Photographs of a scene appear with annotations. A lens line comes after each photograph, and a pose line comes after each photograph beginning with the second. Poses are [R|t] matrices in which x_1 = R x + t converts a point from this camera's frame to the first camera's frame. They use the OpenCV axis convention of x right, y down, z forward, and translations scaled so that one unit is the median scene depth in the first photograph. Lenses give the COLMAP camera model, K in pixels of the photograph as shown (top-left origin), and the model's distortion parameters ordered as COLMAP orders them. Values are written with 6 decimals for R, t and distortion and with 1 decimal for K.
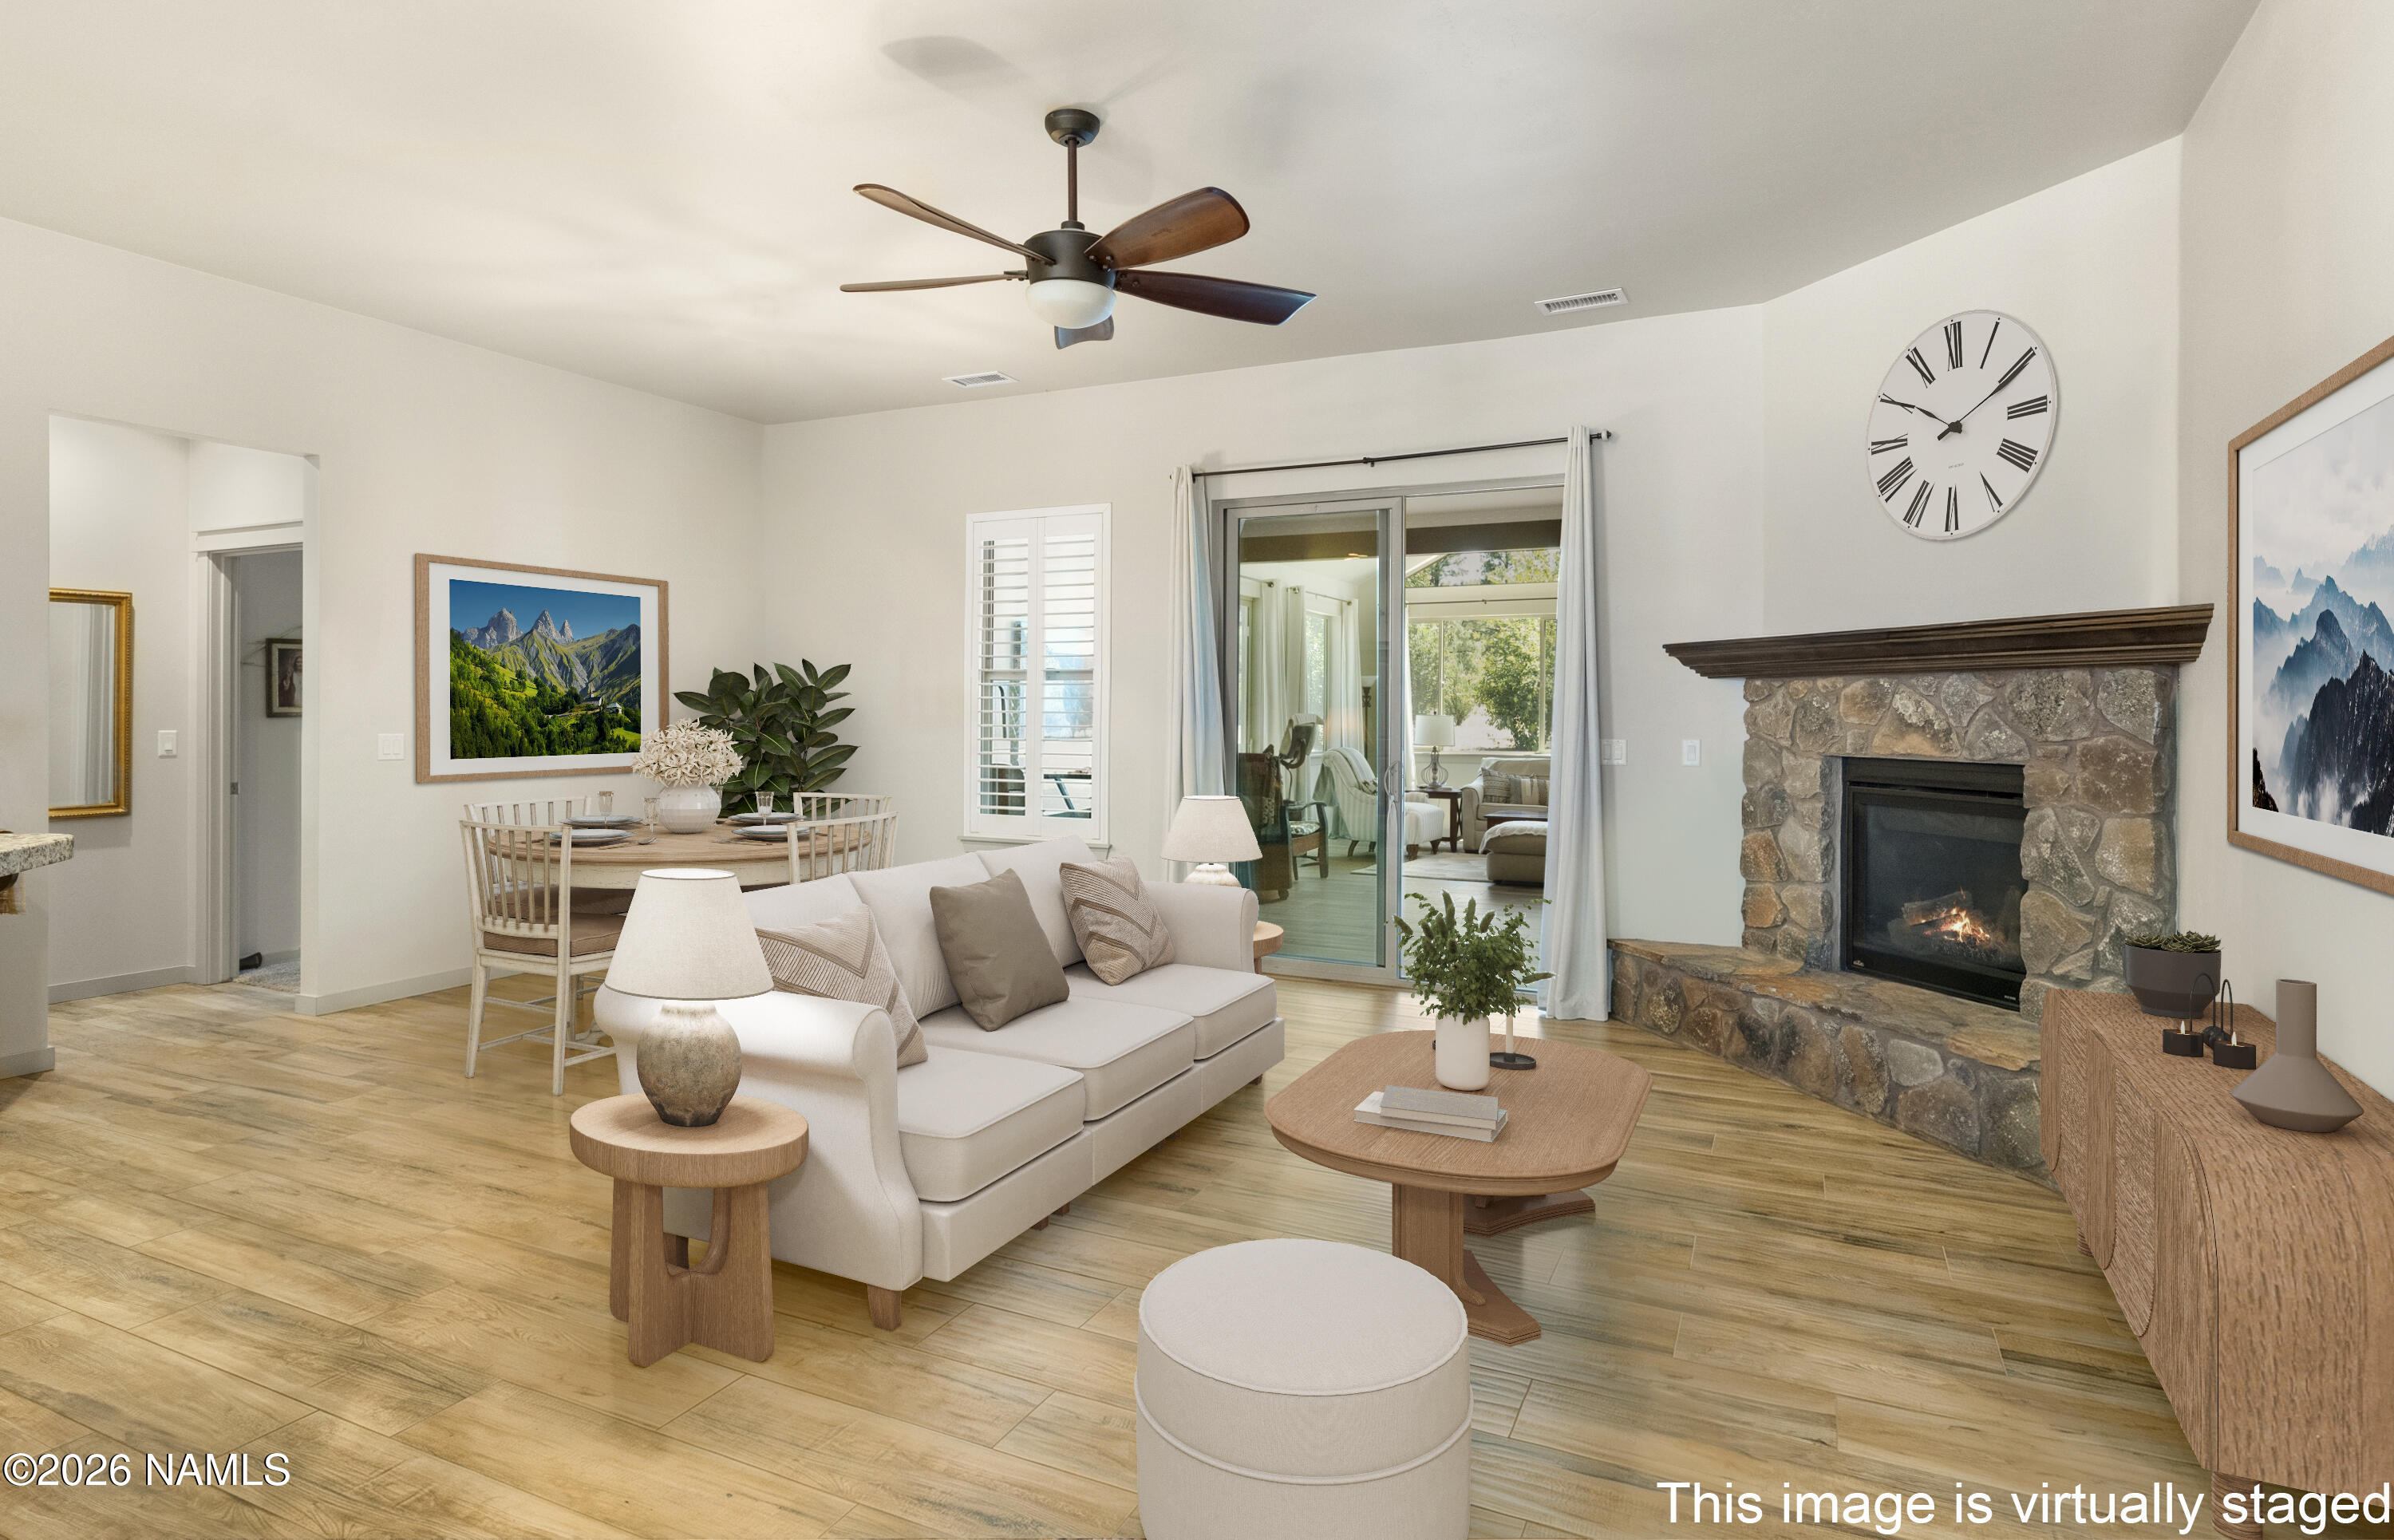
lens RADIAL K [[1267.0, 0, 1197.9], [0, 1267.0, 719.3], [0, 0, 1]] dist [0.060816, -0.000937]
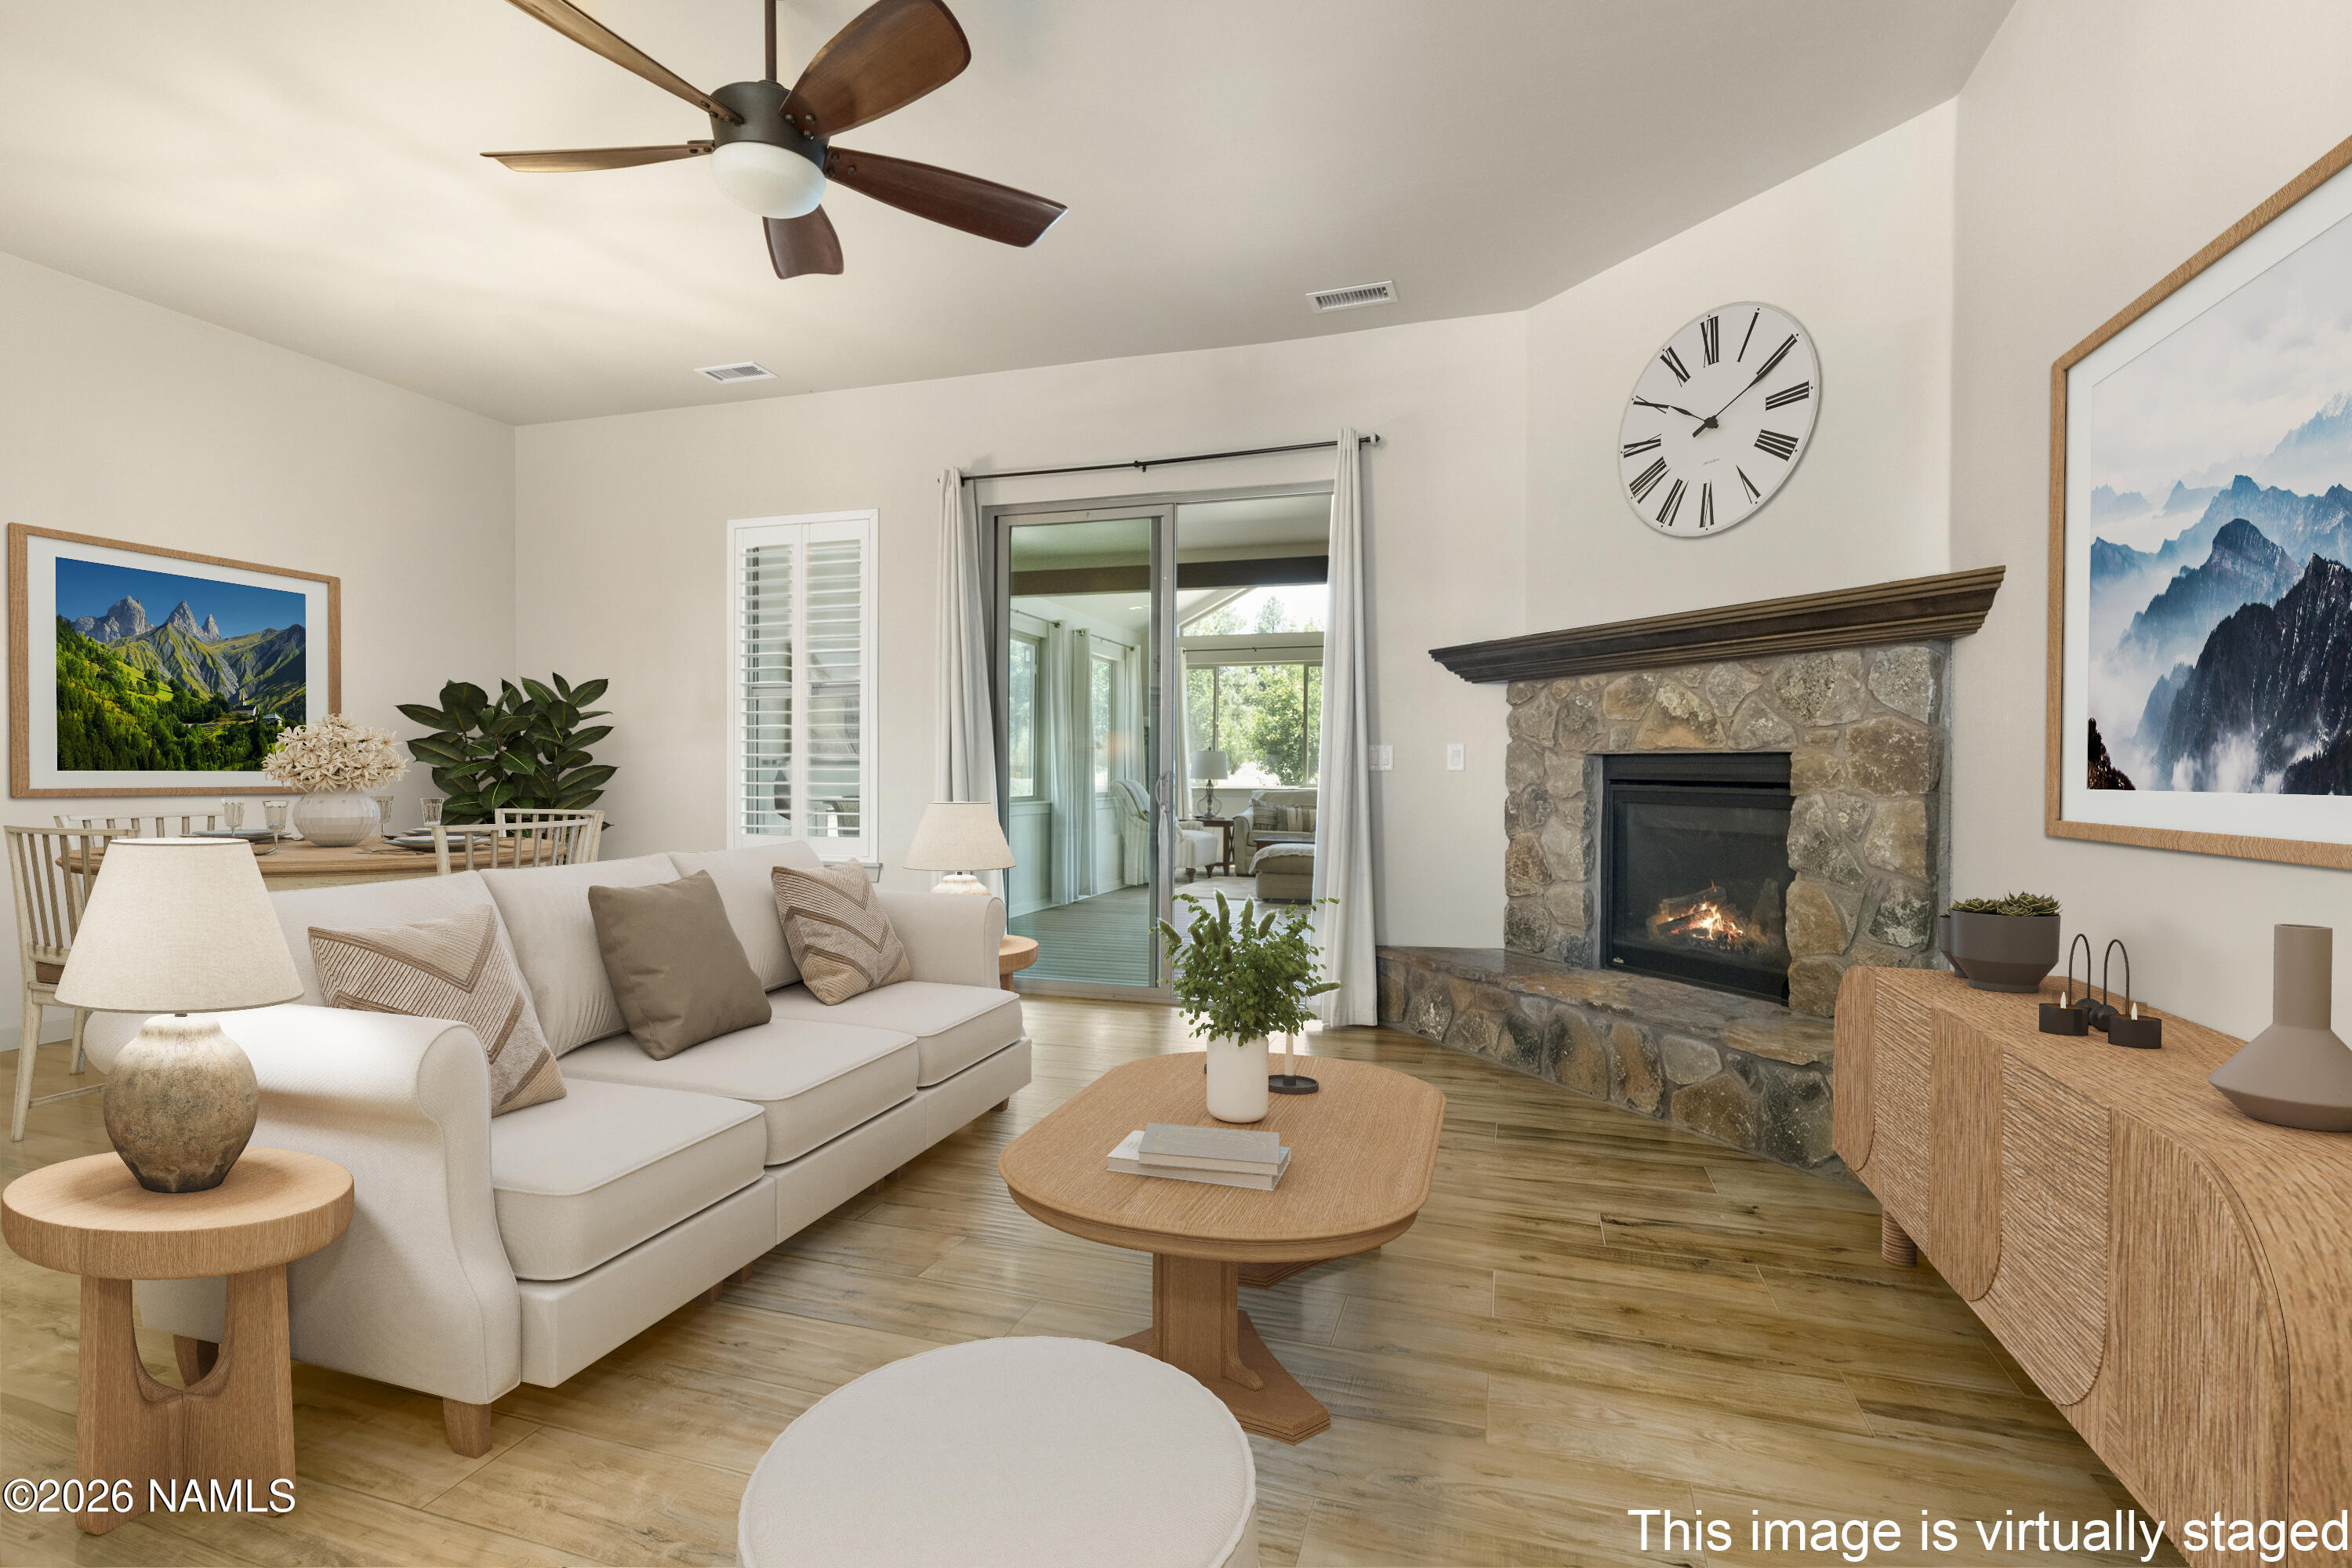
lens RADIAL K [[1060.8, 0, 1176.0], [0, 1060.8, 784.0], [0, 0, 1]] dist [0.032070, 0.000450]
pose [[0.988430, -0.003131, 0.151643, 0.047636], [0.001799, 0.999959, 0.008921, 0.046819], [-0.151665, -0.008545, 0.988395, 0.243499]]
